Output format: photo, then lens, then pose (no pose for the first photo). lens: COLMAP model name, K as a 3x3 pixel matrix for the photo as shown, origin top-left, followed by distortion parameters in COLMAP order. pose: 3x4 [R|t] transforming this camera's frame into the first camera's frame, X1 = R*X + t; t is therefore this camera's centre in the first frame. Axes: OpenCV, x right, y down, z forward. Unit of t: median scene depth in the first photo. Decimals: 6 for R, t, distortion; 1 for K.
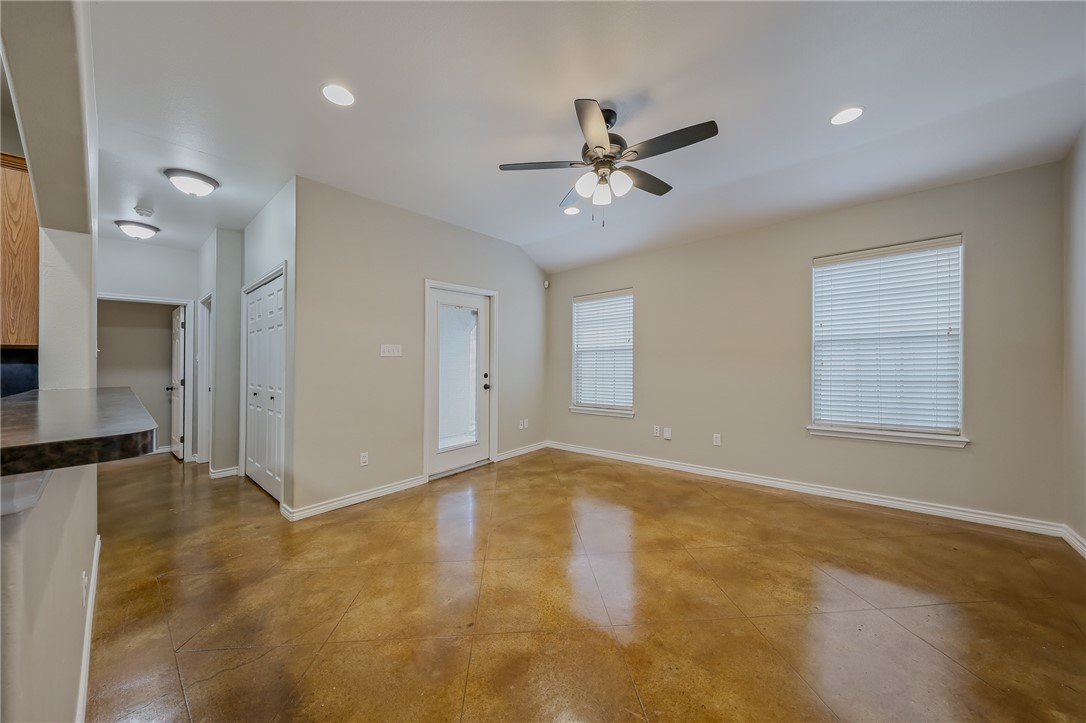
lens RADIAL K [[374.0, 0, 544.4], [0, 374.0, 358.8], [0, 0, 1]] dist [-0.001428, -0.000098]
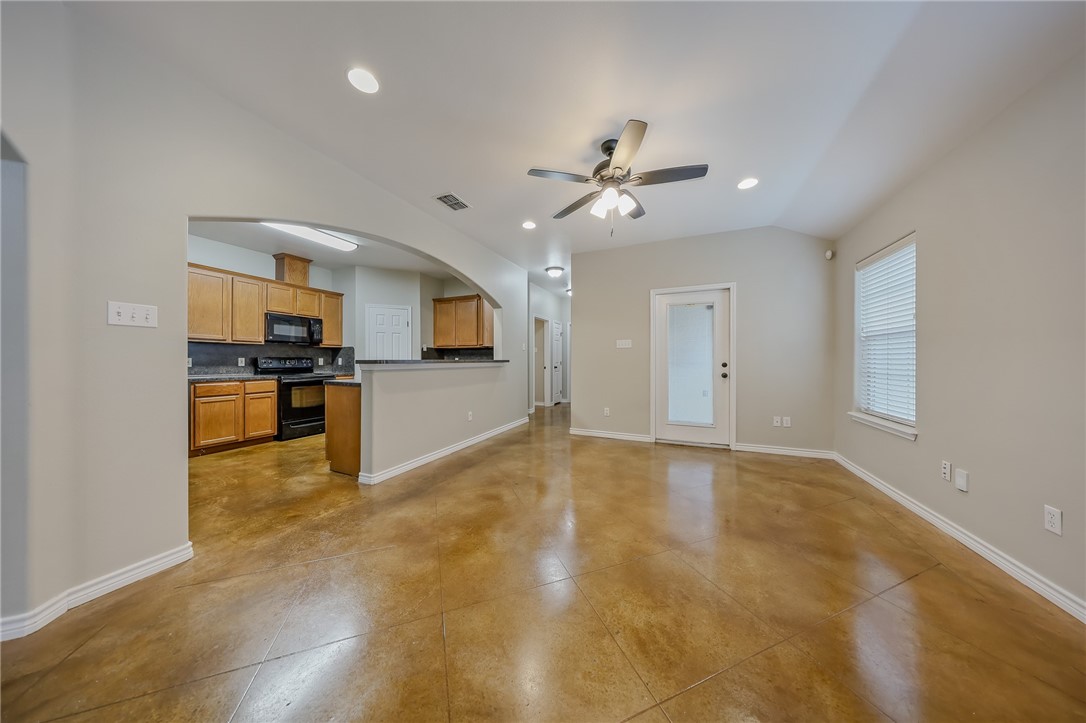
lens RADIAL K [[315.7, 0, 539.7], [0, 315.7, 360.6], [0, 0, 1]] dist [-0.000681, -0.000018]
pose [[0.287203, 0.020631, -0.957647, 0.733049], [0.001308, 0.999759, 0.021931, 0.017174], [0.957869, -0.007551, 0.287107, 0.339465]]
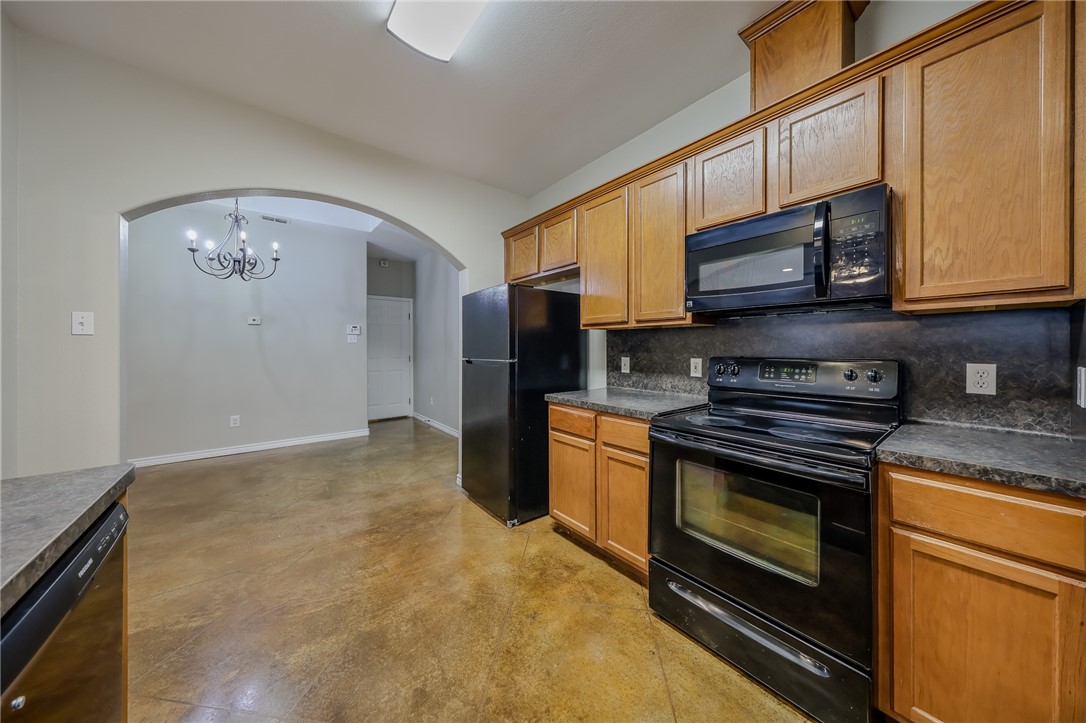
lens RADIAL K [[353.4, 0, 534.3], [0, 353.4, 348.3], [0, 0, 1]] dist [0.005490, -0.000076]
pose [[-0.980591, 0.021654, 0.194864, -0.766171], [0.019395, 0.999721, -0.013495, 0.018304], [-0.195102, -0.009454, -0.980737, 0.203414]]
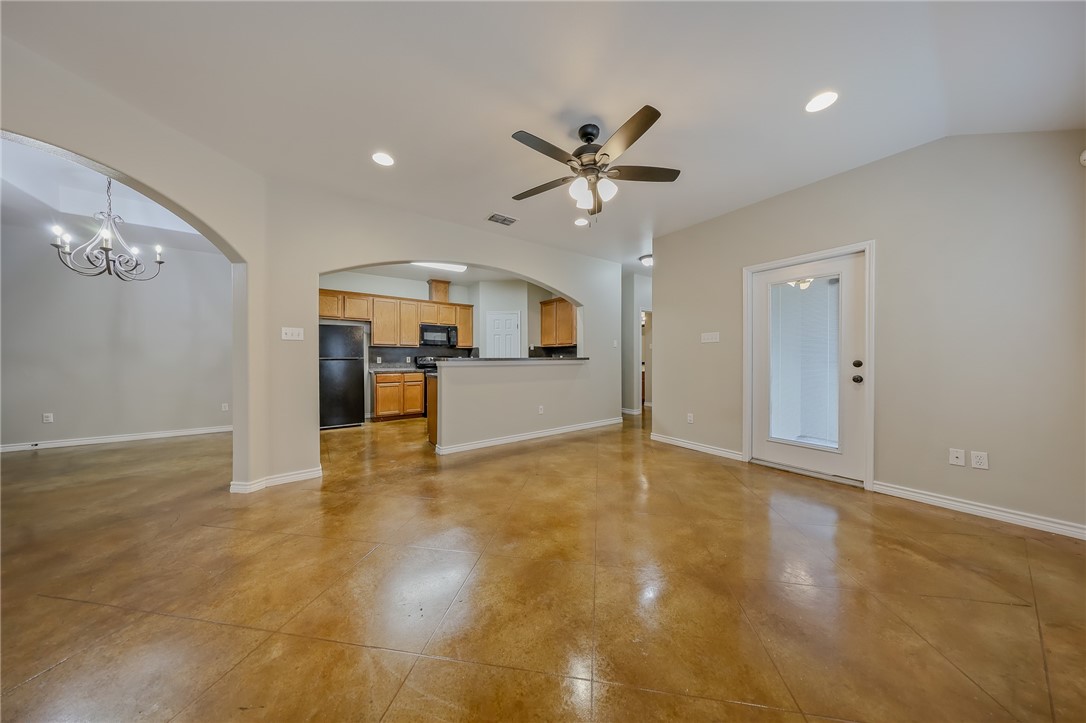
lens RADIAL K [[322.0, 0, 540.7], [0, 322.0, 360.4], [0, 0, 1]] dist [0.000073, -0.000016]
pose [[-0.237732, 0.027868, -0.970931, 0.791237], [0.015601, 0.999569, 0.024870, 0.018588], [0.971205, -0.009236, -0.238064, 0.759019]]
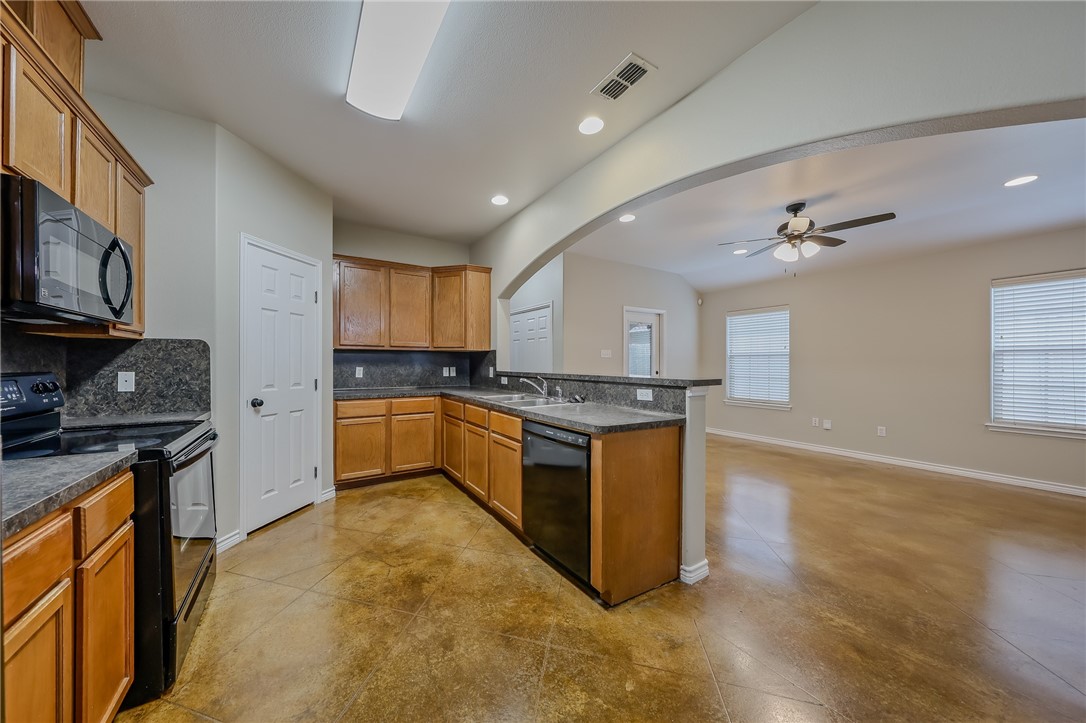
lens RADIAL K [[357.6, 0, 501.8], [0, 357.6, 351.6], [0, 0, 1]] dist [0.000916, 0.000100]
pose [[0.941617, 0.011554, -0.336487, -0.347725], [-0.018547, 0.999673, -0.017576, 0.003453], [0.336174, 0.022791, 0.941524, -0.569560]]
